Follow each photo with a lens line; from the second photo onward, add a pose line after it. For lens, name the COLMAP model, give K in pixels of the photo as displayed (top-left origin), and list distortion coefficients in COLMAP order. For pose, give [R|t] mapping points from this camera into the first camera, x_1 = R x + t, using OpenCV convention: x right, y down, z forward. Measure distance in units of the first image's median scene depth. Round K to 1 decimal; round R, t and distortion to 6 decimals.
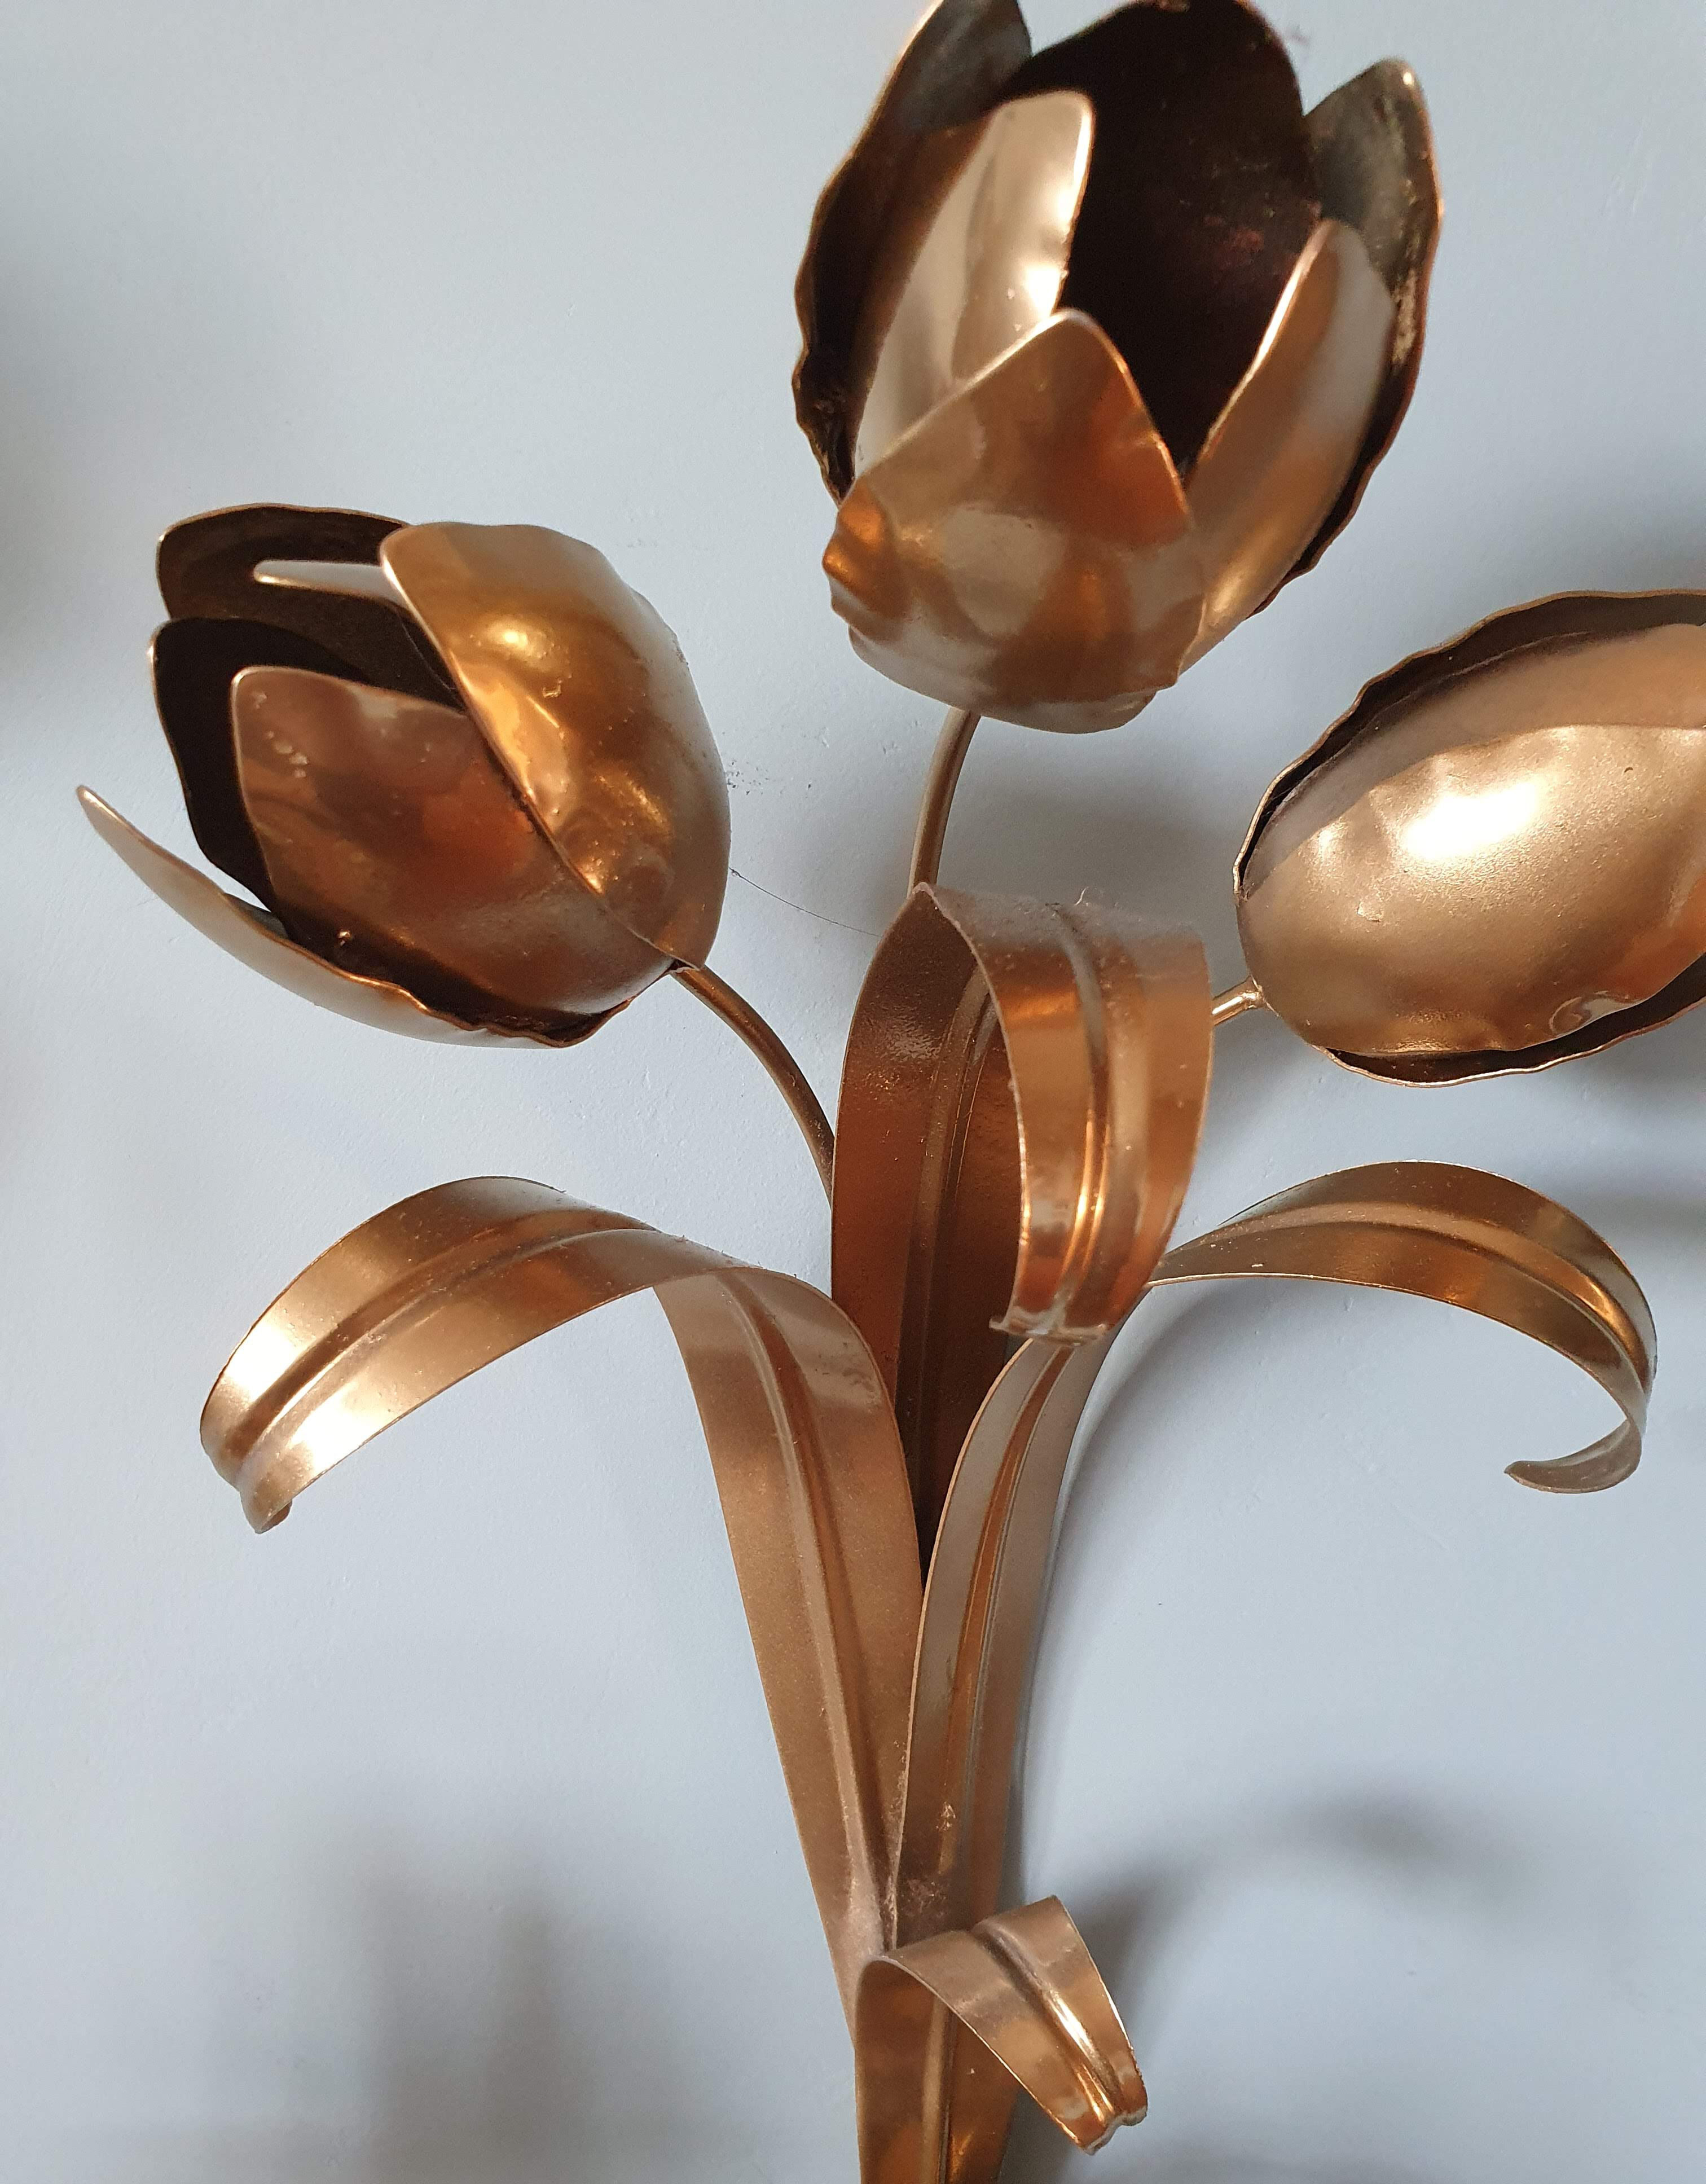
lens RADIAL K [[1663.8, 0, 845.7], [0, 1663.8, 1096.0], [0, 0, 1]] dist [0.027360, -0.004537]
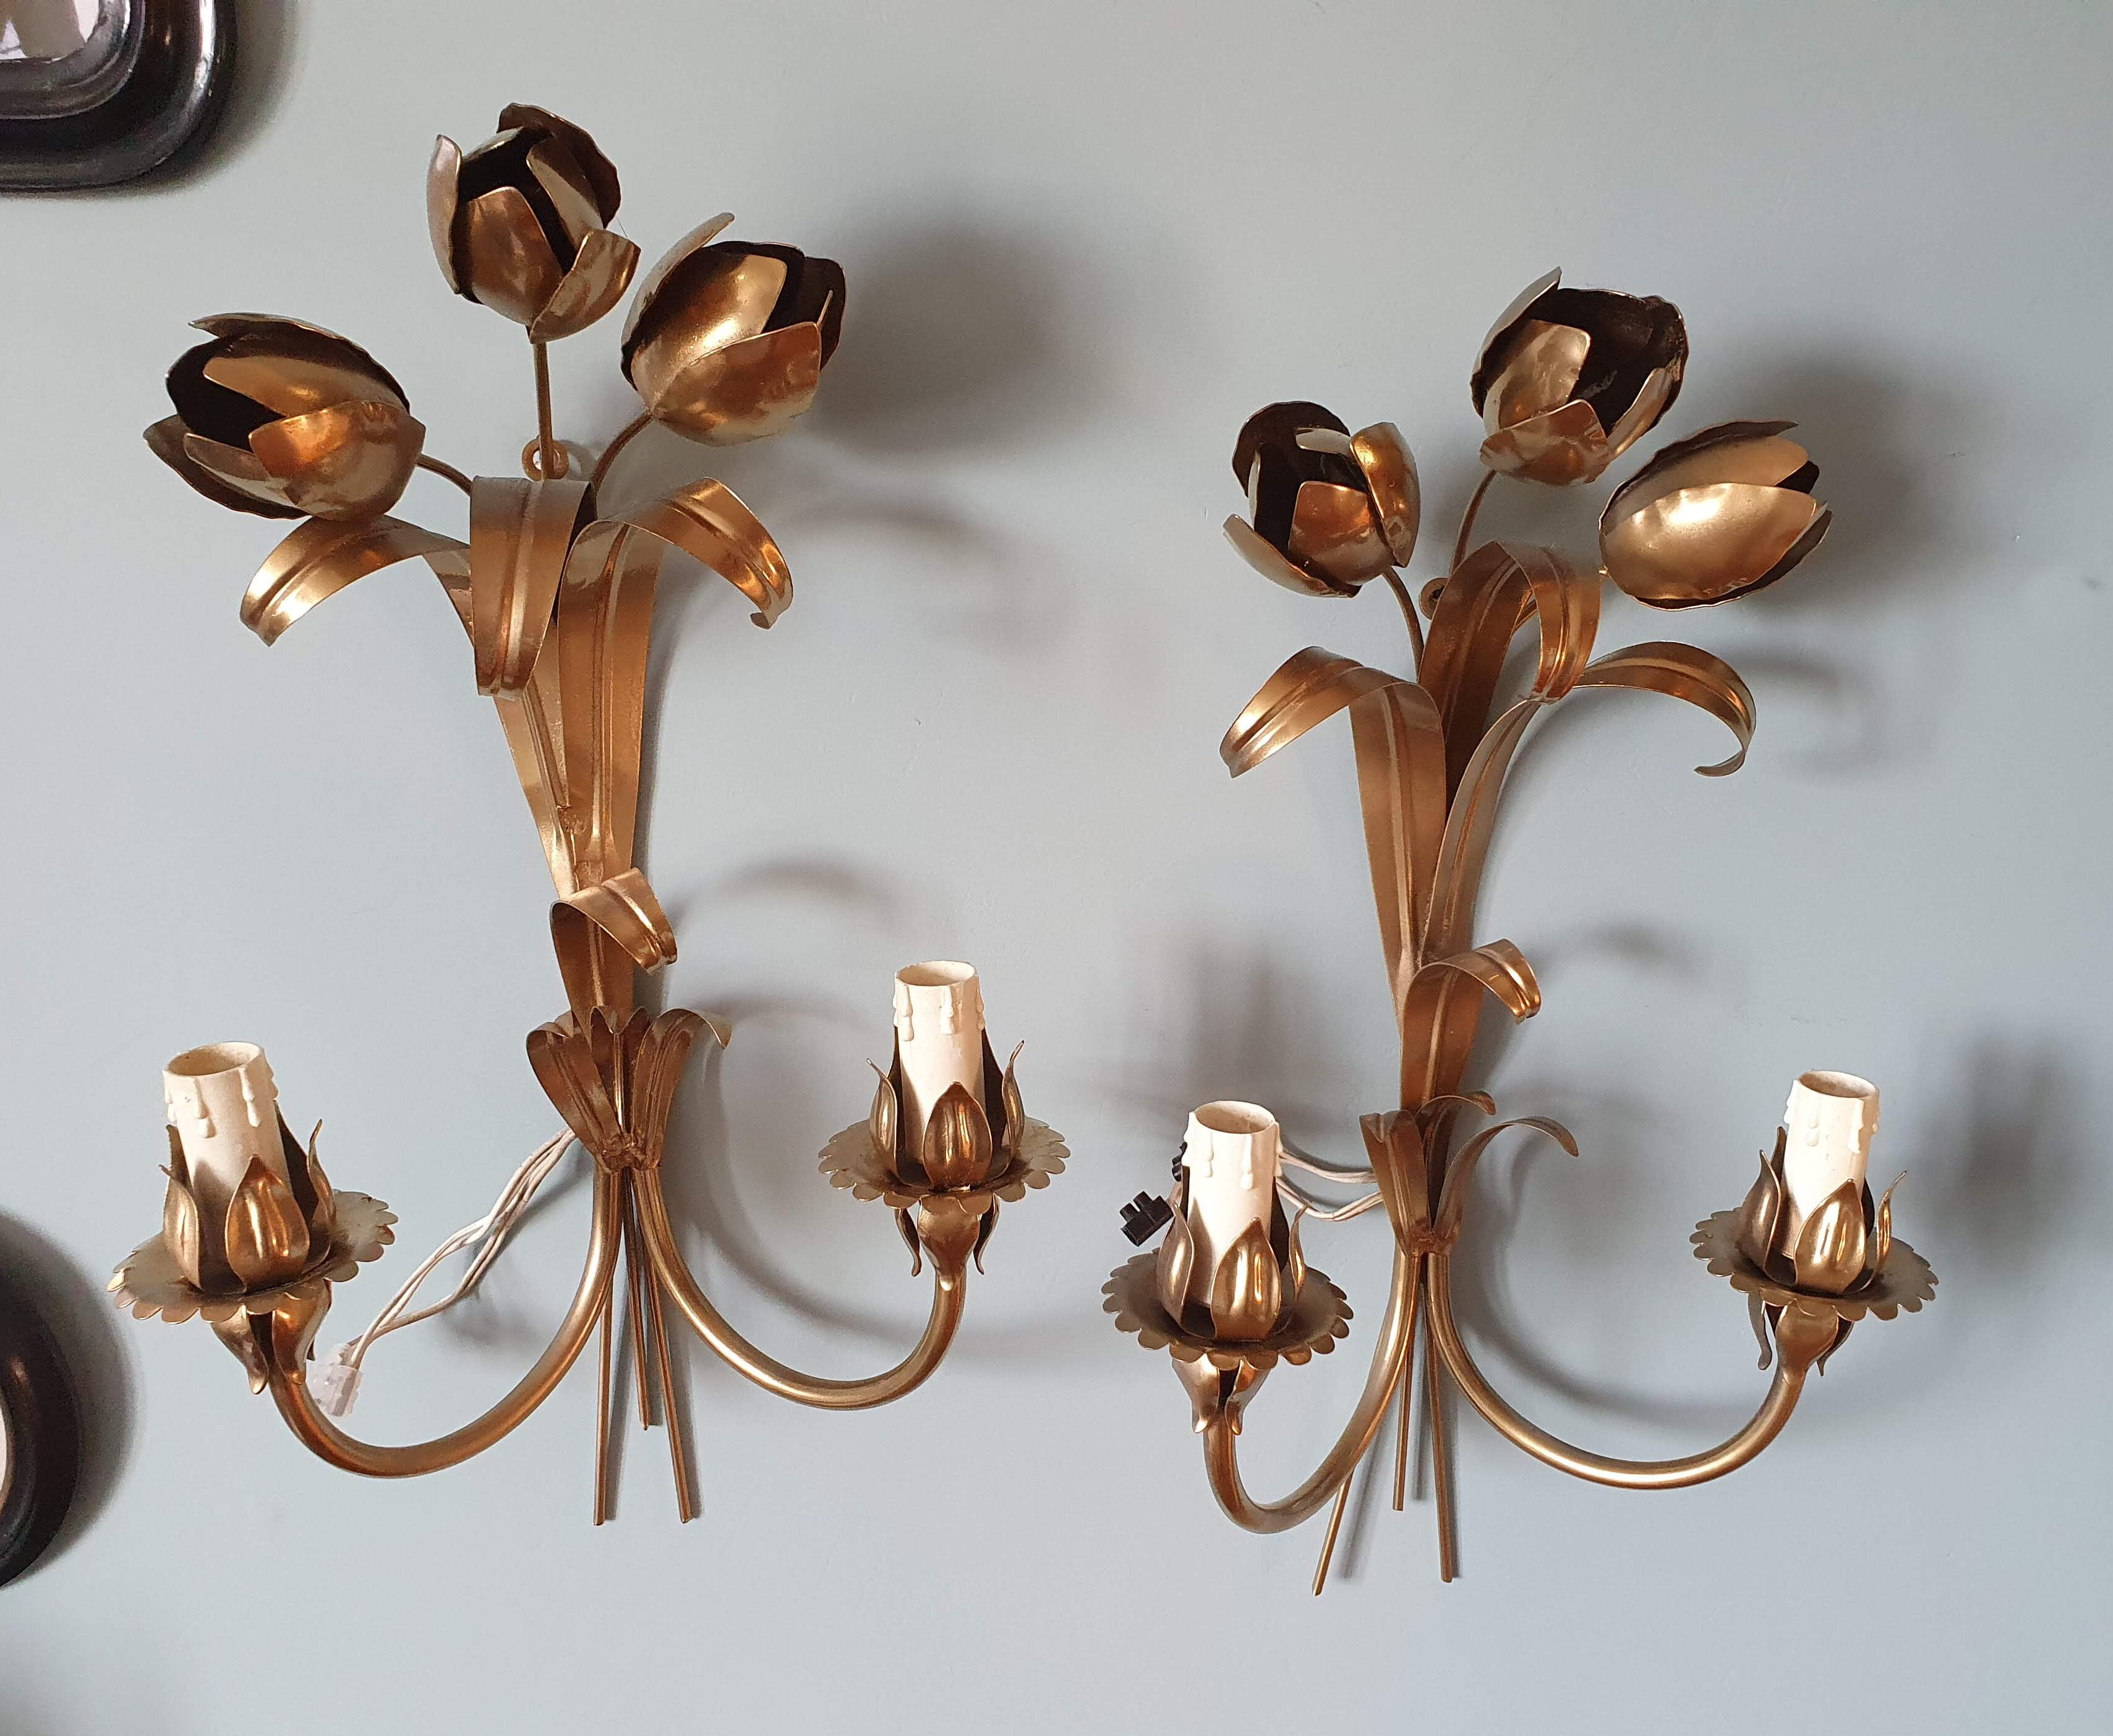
lens RADIAL K [[1905.7, 0, 1065.5], [0, 1905.7, 878.2], [0, 0, 1]] dist [-0.017874, 0.019998]
pose [[0.999371, -0.000708, 0.035446, -0.687870], [-0.005300, 0.985582, 0.169117, -0.092658], [-0.035054, -0.169199, 0.984958, -1.920862]]
